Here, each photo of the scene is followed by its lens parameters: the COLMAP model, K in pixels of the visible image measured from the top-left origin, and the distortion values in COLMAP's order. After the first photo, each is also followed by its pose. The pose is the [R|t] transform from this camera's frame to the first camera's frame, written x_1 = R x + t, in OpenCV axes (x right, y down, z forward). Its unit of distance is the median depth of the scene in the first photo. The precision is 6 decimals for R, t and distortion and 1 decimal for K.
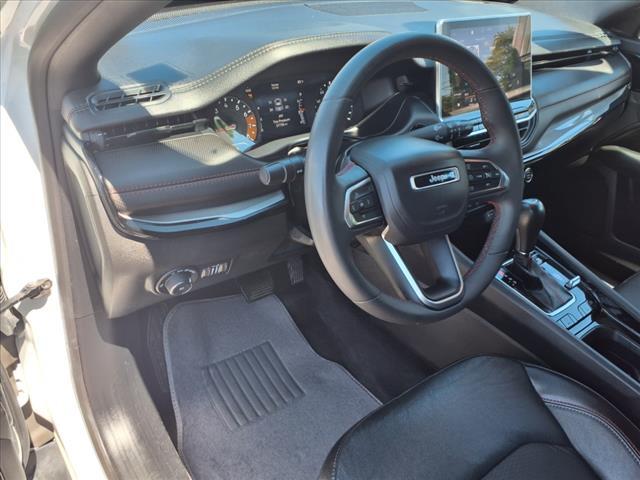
lens RADIAL K [[489.8, 0, 319.7], [0, 489.8, 230.8], [0, 0, 1]] dist [-0.001996, 0.001127]
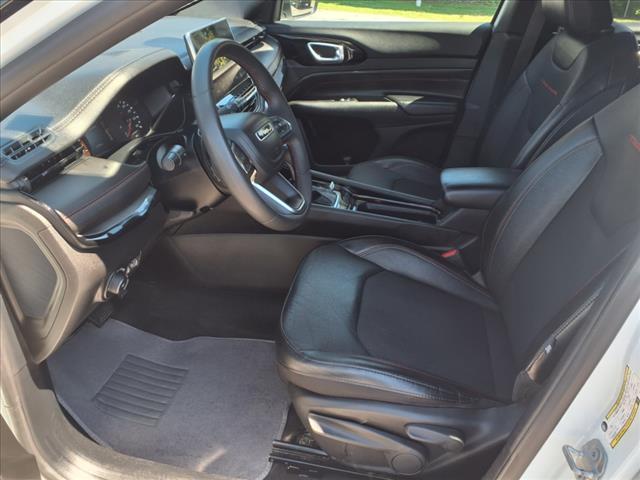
lens RADIAL K [[498.7, 0, 320.0], [0, 498.7, 240.0], [0, 0, 1]] dist [-0.061450, -0.001514]
pose [[0.728921, -0.403730, 0.552879, -0.436186], [0.401055, 0.906336, 0.133082, 0.039873], [-0.554823, 0.124729, 0.822565, -0.210998]]
